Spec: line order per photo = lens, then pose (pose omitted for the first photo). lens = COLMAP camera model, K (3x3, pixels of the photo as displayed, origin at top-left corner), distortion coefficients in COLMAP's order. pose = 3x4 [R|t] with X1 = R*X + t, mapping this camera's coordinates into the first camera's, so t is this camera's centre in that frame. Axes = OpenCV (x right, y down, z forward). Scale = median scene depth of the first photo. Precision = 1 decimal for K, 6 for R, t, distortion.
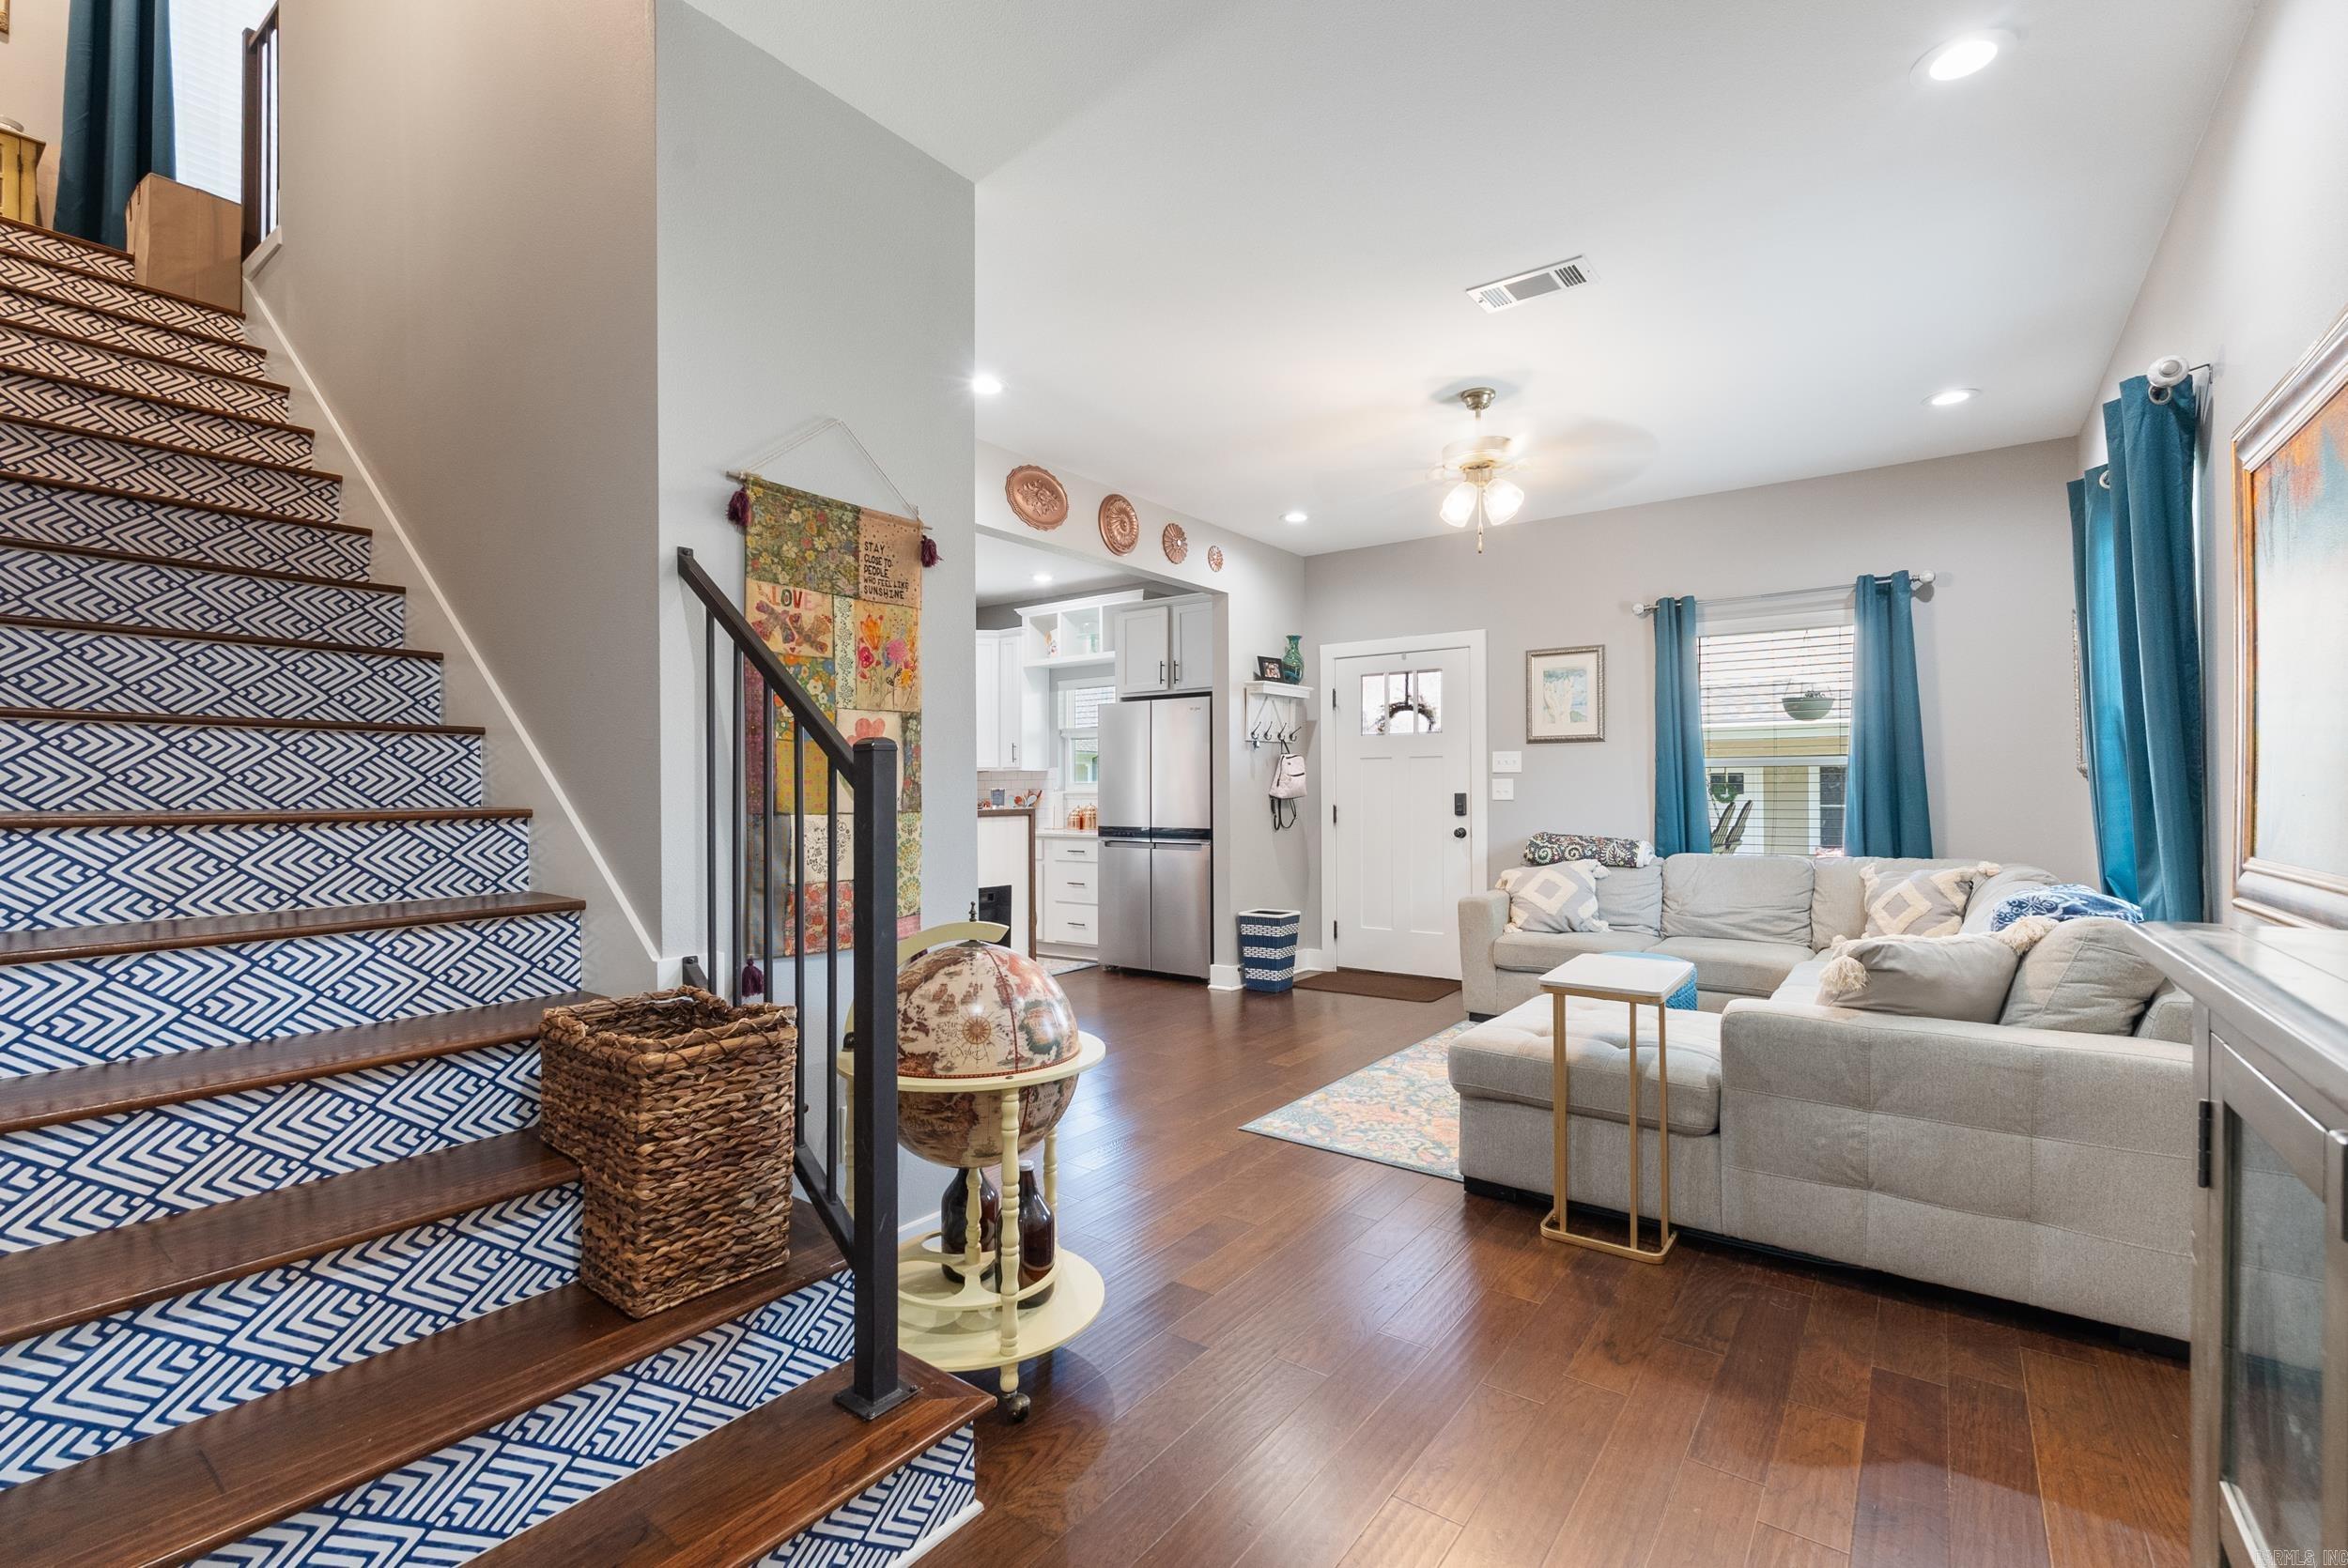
lens RADIAL K [[1041.4, 0, 1174.0], [0, 1041.4, 784.0], [0, 0, 1]] dist [-0.002728, -0.000081]
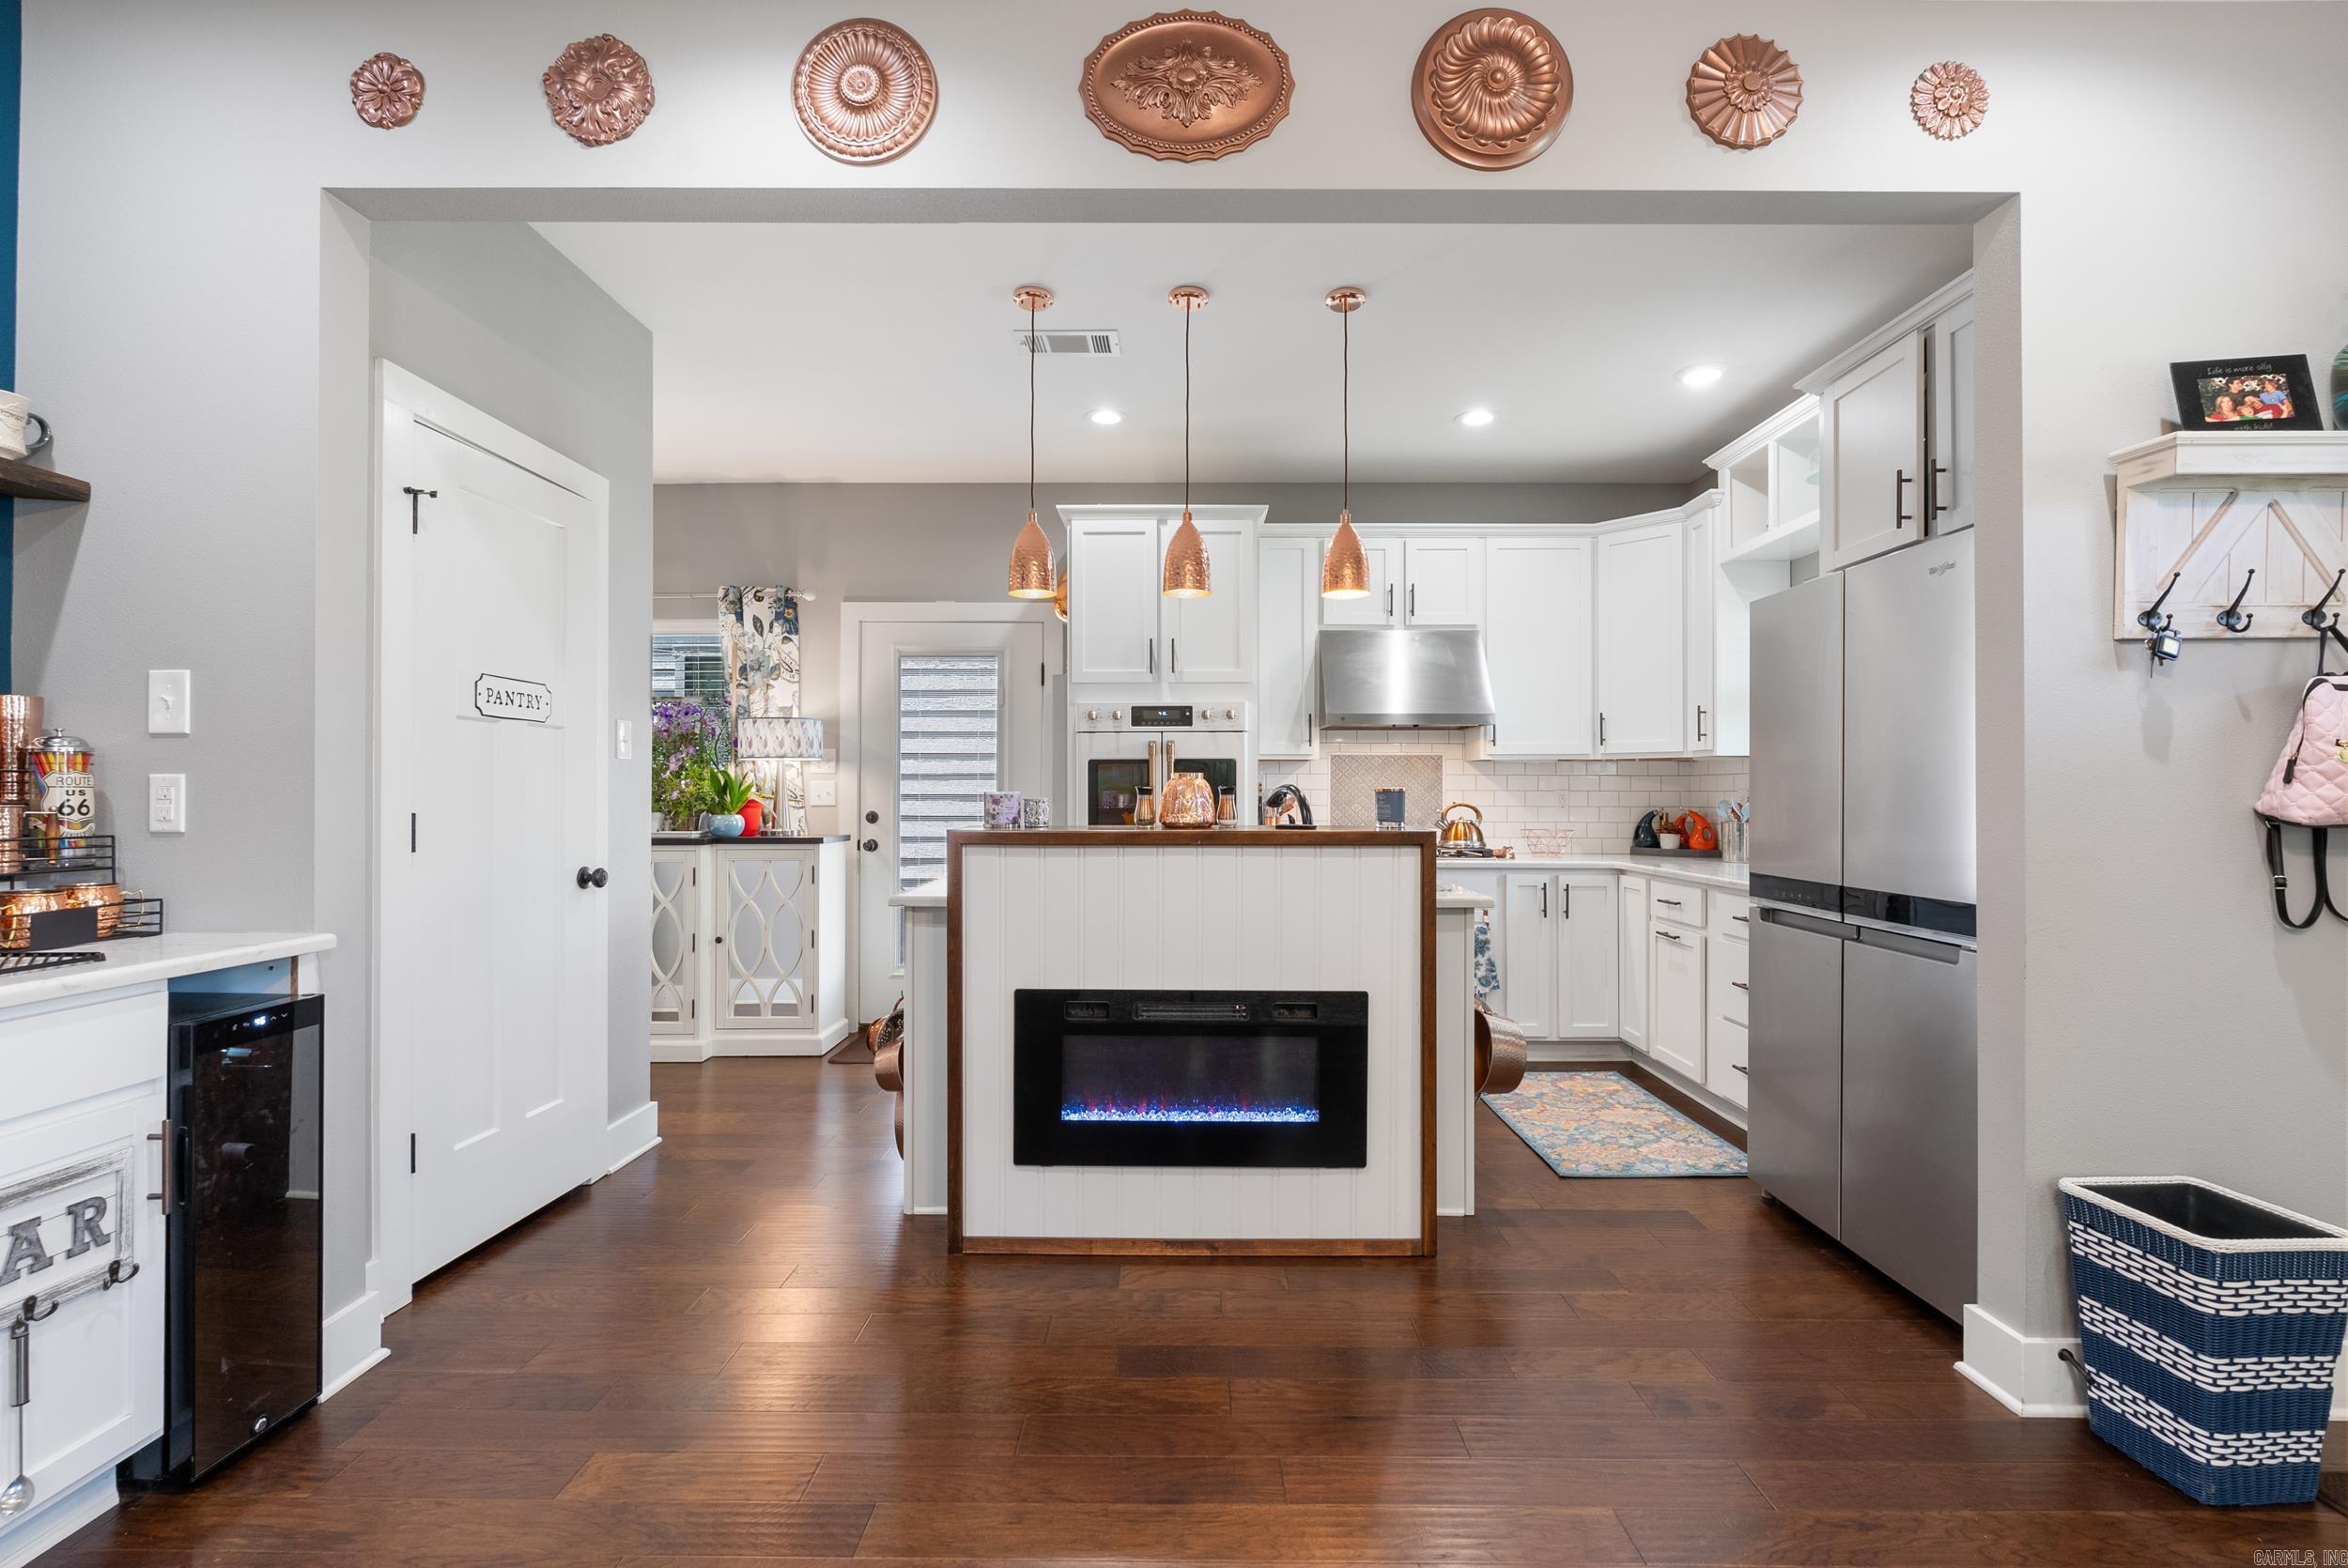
lens RADIAL K [[1030.1, 0, 1177.2], [0, 1030.1, 785.9], [0, 0, 1]] dist [-0.005468, -0.000561]
pose [[0.588587, 0.000516, -0.808434, 0.172526], [0.000700, 0.999999, 0.001148, 0.002804], [0.808433, -0.001242, 0.588586, 0.659440]]
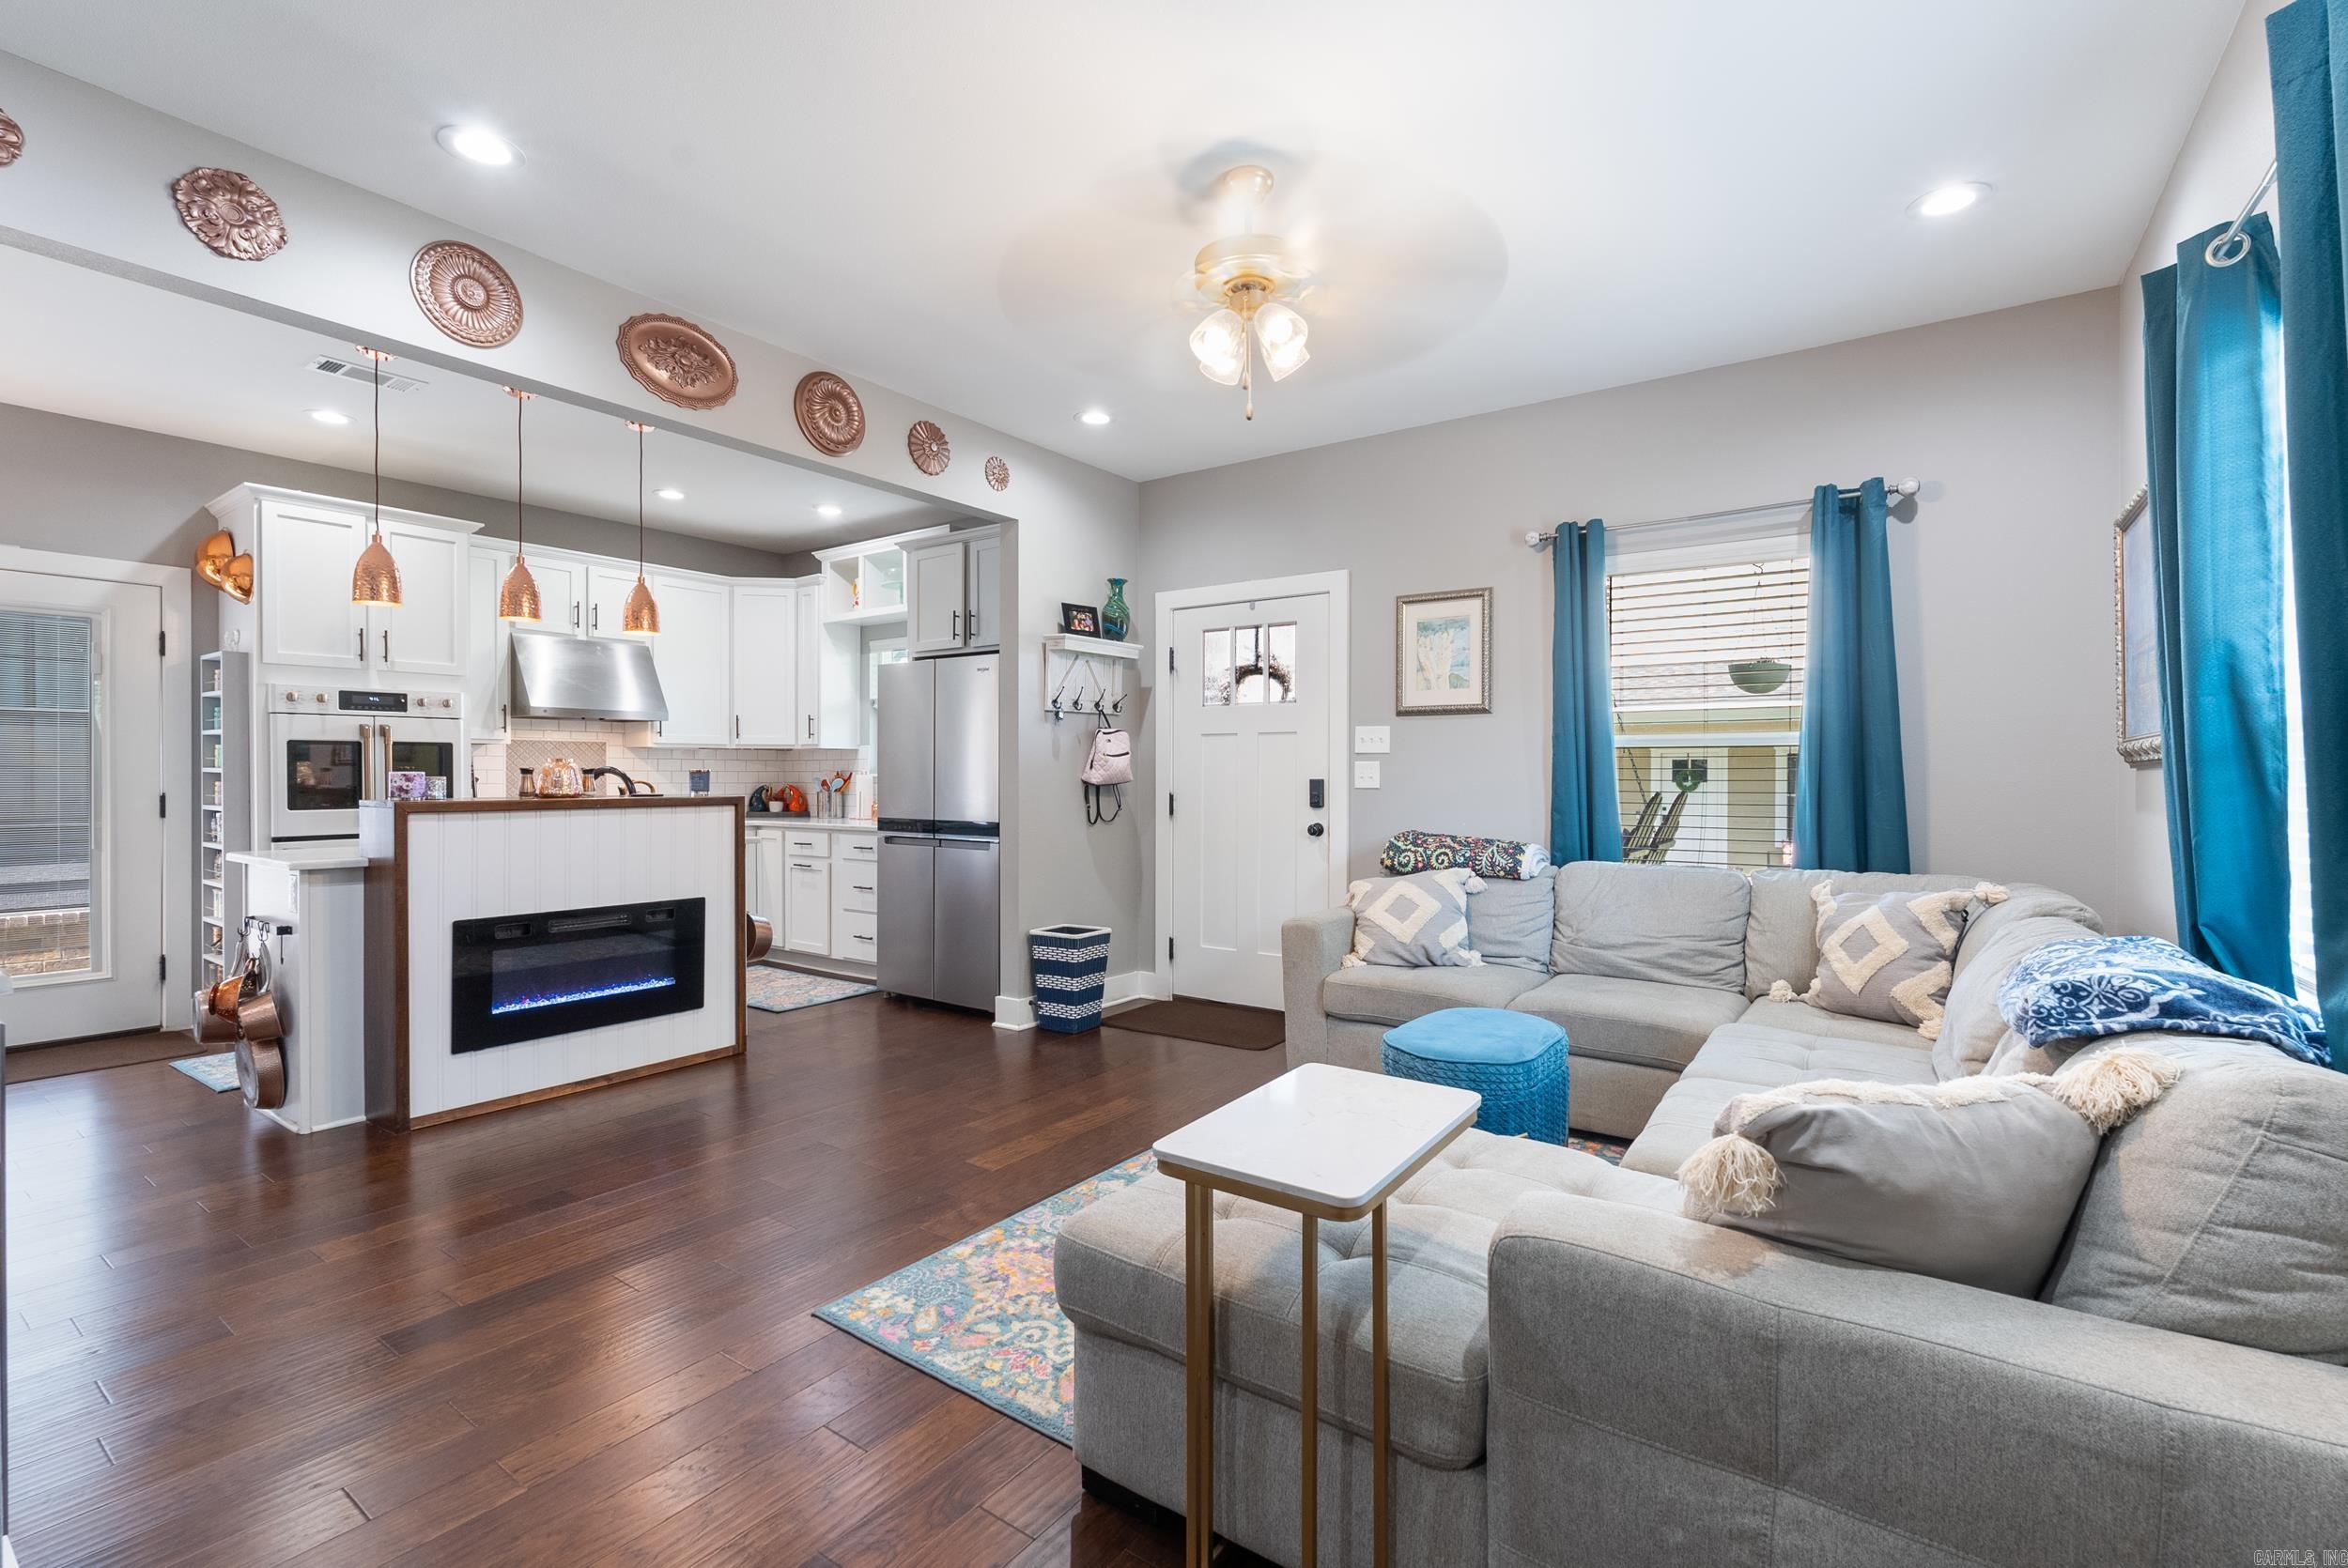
lens RADIAL K [[1041.4, 0, 1174.0], [0, 1041.4, 784.0], [0, 0, 1]] dist [-0.002728, -0.000081]
pose [[0.999825, 0.005845, 0.017778, 0.171788], [-0.006124, 0.999859, 0.015667, 0.000866], [-0.017684, -0.015773, 0.999719, 0.241276]]
